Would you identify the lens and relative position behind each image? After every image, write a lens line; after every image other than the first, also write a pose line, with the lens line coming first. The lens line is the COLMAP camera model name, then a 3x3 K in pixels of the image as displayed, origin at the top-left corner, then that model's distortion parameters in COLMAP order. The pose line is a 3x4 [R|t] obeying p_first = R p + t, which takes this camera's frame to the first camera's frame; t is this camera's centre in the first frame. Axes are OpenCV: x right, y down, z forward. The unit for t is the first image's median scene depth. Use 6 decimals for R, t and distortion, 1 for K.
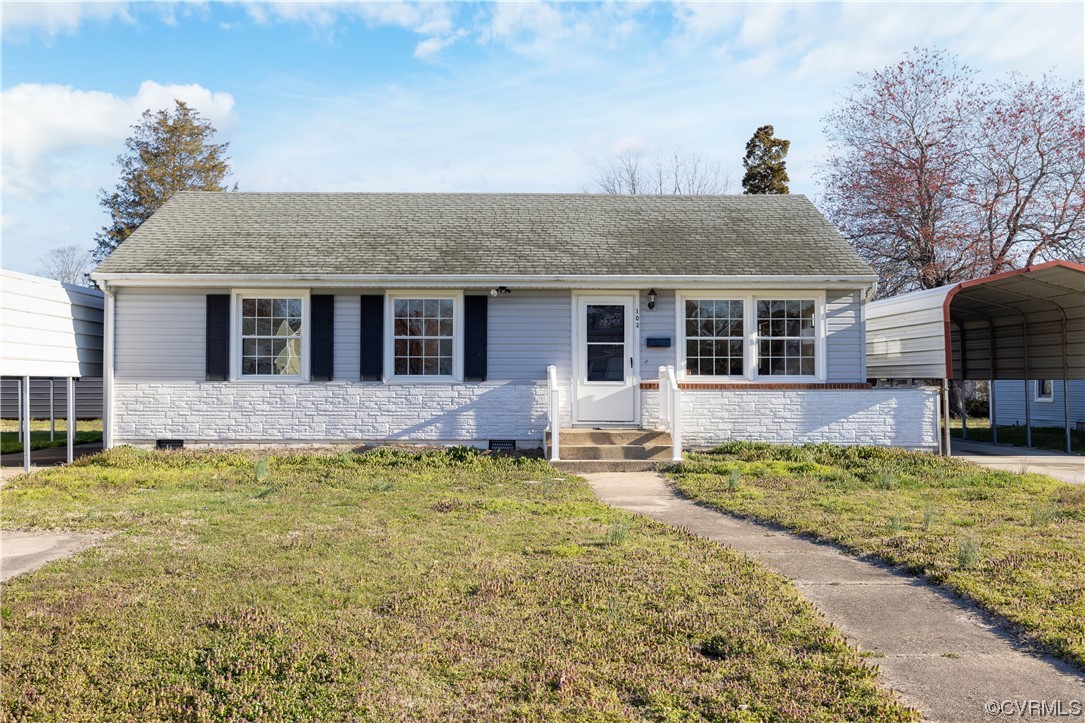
lens RADIAL K [[1073.6, 0, 542.5], [0, 1073.6, 358.8], [0, 0, 1]] dist [-0.013018, 0.000000]
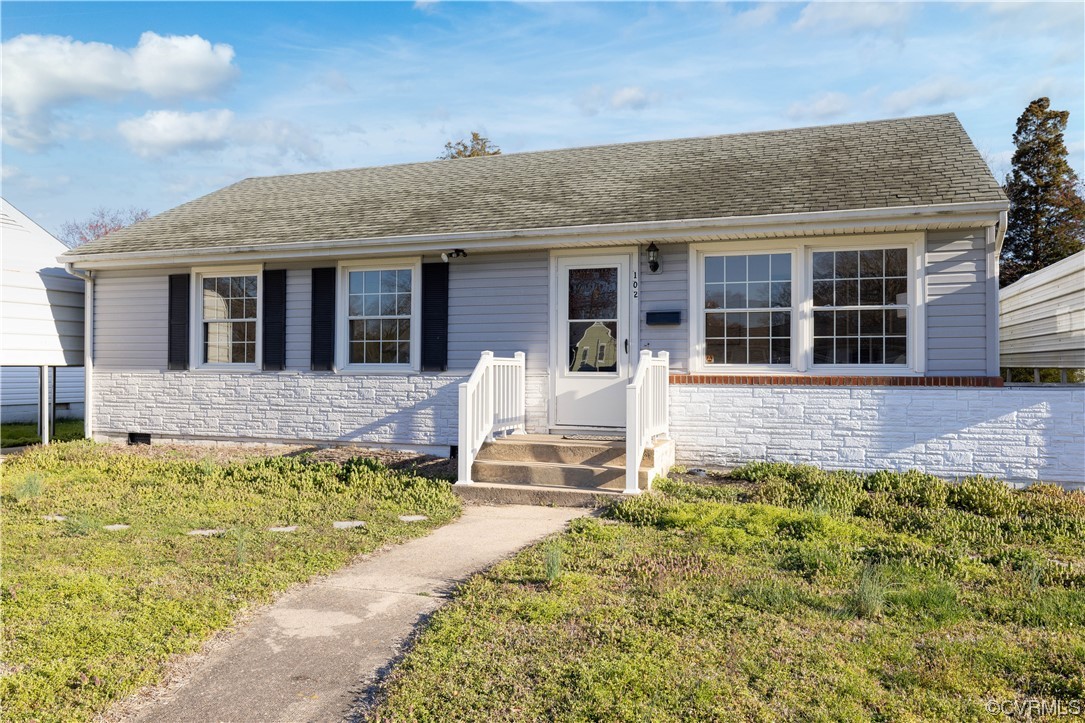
lens RADIAL K [[839.8, 0, 541.3], [0, 839.8, 360.5], [0, 0, 1]] dist [-0.003248, 0.000447]
pose [[0.926848, -0.000860, -0.375435, 0.242825], [0.006220, 0.999895, 0.013064, 0.005277], [0.375384, -0.014444, 0.926757, 0.453820]]
